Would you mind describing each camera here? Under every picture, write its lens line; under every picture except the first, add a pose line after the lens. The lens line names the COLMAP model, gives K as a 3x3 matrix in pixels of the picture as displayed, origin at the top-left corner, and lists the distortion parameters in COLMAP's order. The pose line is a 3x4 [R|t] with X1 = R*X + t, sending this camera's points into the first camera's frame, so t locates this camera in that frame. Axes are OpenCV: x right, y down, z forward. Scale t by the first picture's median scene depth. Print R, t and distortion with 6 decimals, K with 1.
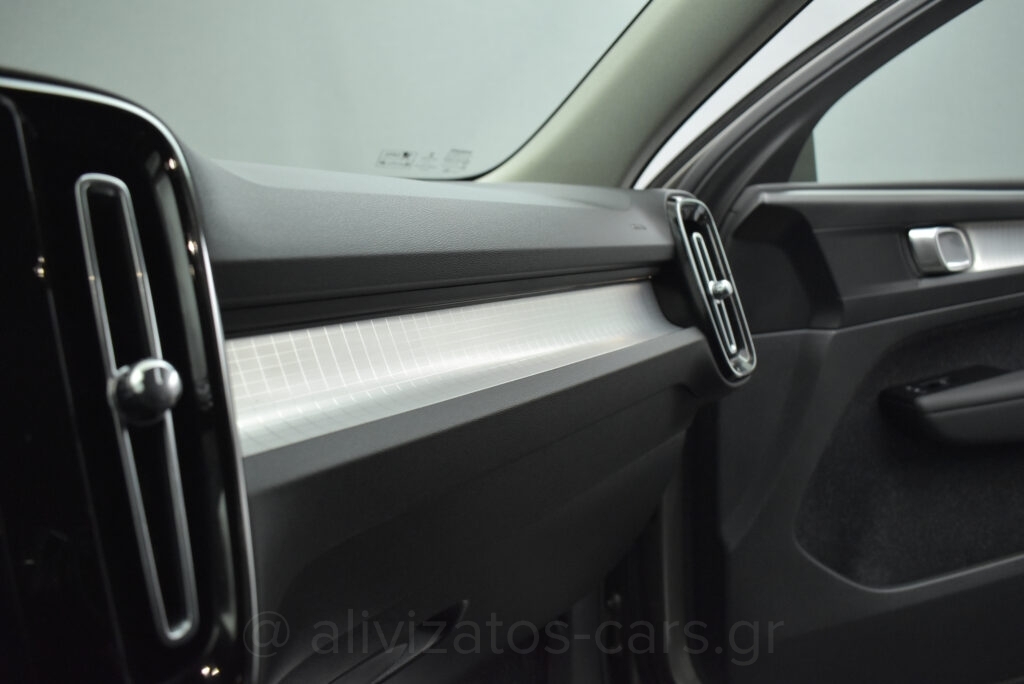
lens RADIAL K [[788.2, 0, 512.0], [0, 788.2, 342.0], [0, 0, 1]] dist [-0.101270, 0.000644]
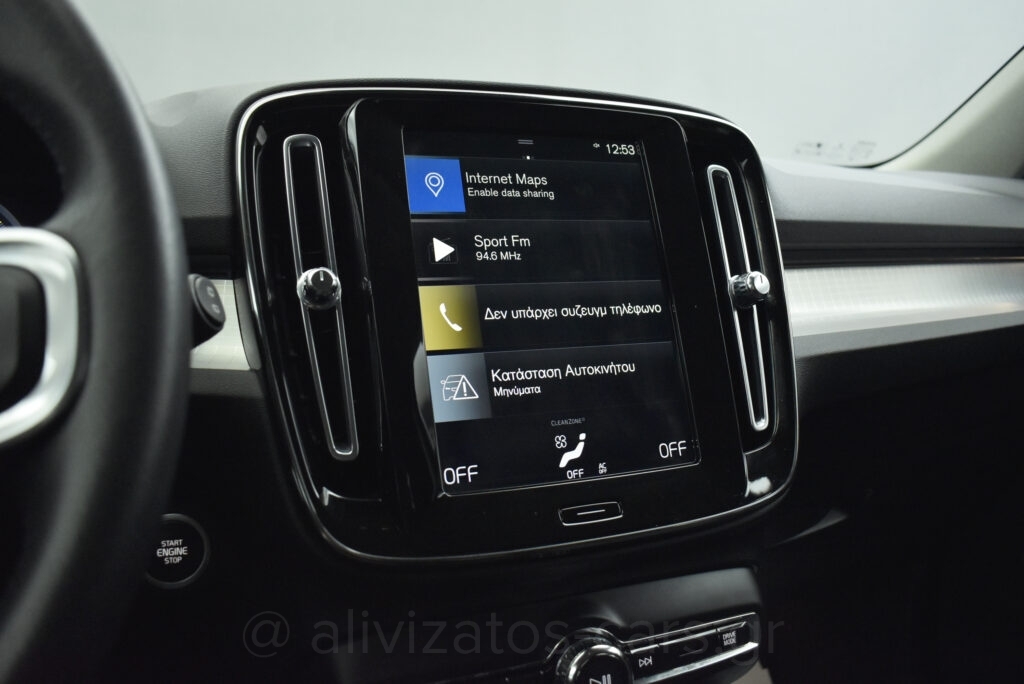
lens RADIAL K [[788.2, 0, 512.0], [0, 788.2, 342.0], [0, 0, 1]] dist [-0.101270, 0.000644]
pose [[0.916429, 0.087090, -0.390606, -0.097338], [-0.077109, 0.996171, 0.041195, 0.055917], [0.392698, -0.007633, 0.919636, -0.317672]]
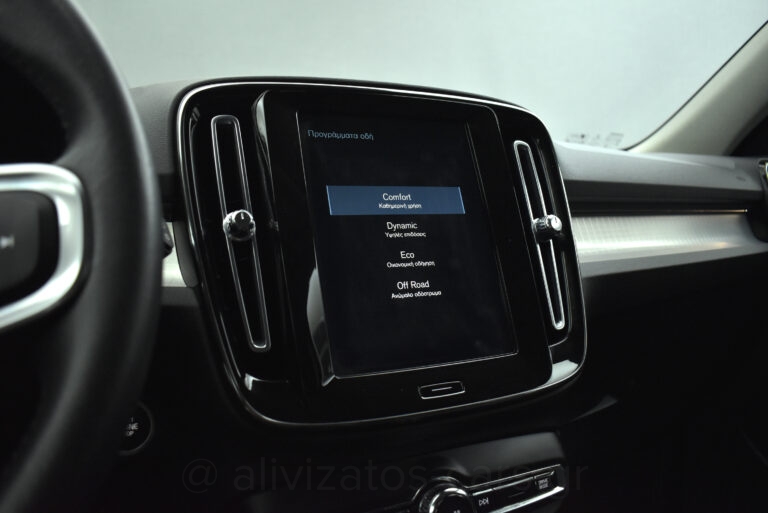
lens RADIAL K [[591.1, 0, 384.0], [0, 591.1, 256.5], [0, 0, 1]] dist [-0.101270, 0.000644]
pose [[0.938411, 0.047836, -0.342195, -0.117798], [-0.060673, 0.997795, -0.026901, 0.086777], [0.340153, 0.046006, 0.939244, -0.340842]]
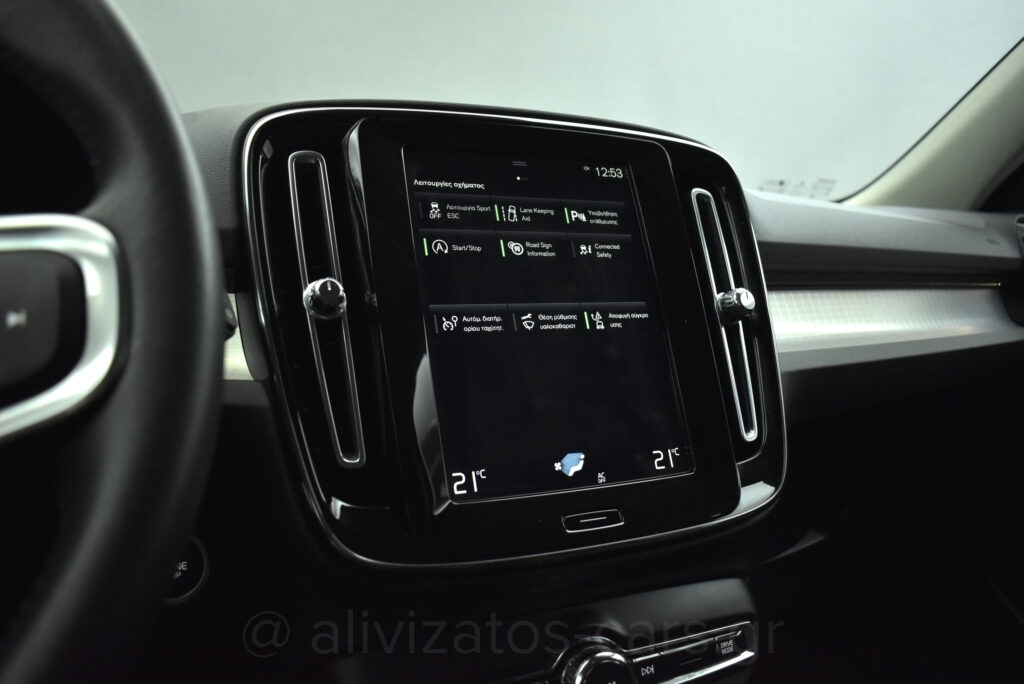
lens RADIAL K [[788.2, 0, 512.0], [0, 788.2, 342.0], [0, 0, 1]] dist [-0.101270, 0.000644]
pose [[0.937486, 0.056900, -0.343341, -0.121444], [-0.069717, 0.997251, -0.025091, 0.086078], [0.340970, 0.047459, 0.938875, -0.340804]]
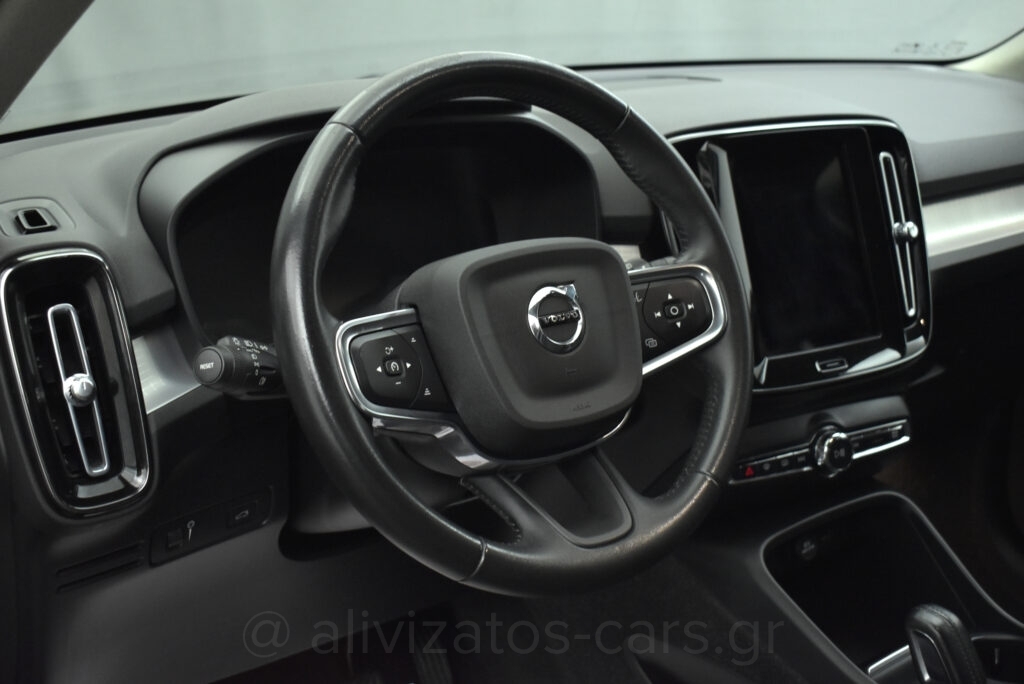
lens RADIAL K [[1218.6, 0, 512.0], [0, 1218.6, 342.0], [0, 0, 1]] dist [-0.062918, -0.008516]
pose [[0.958009, 0.106086, -0.266390, -0.236258], [-0.055131, 0.979856, 0.191945, -0.124243], [0.281387, -0.169199, 0.944560, -1.443898]]
